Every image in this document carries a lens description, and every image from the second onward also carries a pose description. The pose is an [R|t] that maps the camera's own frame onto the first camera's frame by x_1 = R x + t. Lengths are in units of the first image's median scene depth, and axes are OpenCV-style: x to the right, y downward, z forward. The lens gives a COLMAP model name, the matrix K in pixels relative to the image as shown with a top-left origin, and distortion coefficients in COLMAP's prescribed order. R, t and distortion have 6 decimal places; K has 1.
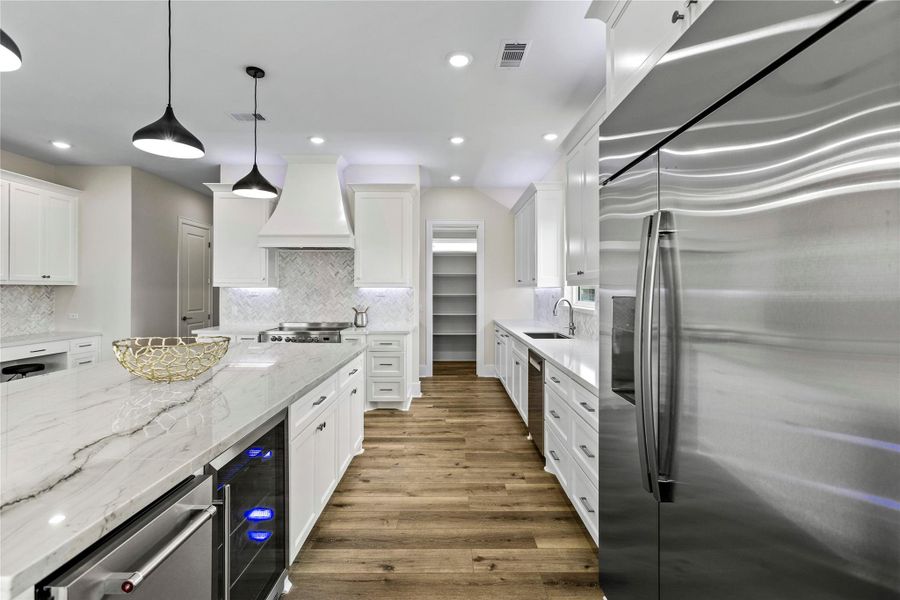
lens RADIAL K [[401.6, 0, 451.2], [0, 401.6, 294.0], [0, 0, 1]] dist [-0.016352, 0.011839]
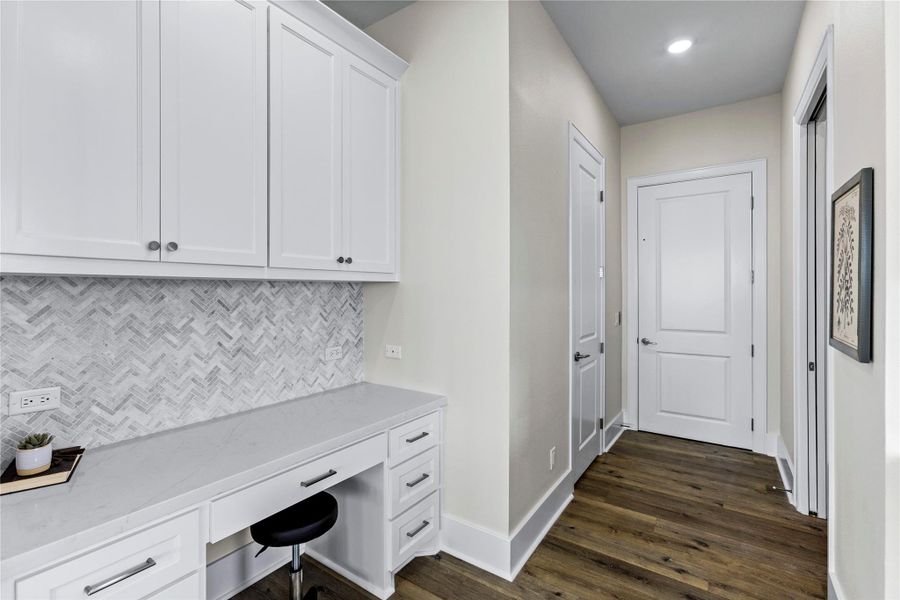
lens RADIAL K [[401.6, 0, 451.2], [0, 401.6, 294.0], [0, 0, 1]] dist [-0.016352, 0.011839]
pose [[0.812096, -0.005398, -0.583499, -0.682320], [0.005880, 0.999982, -0.001067, -0.007376], [0.583495, -0.002564, 0.812113, 0.727152]]
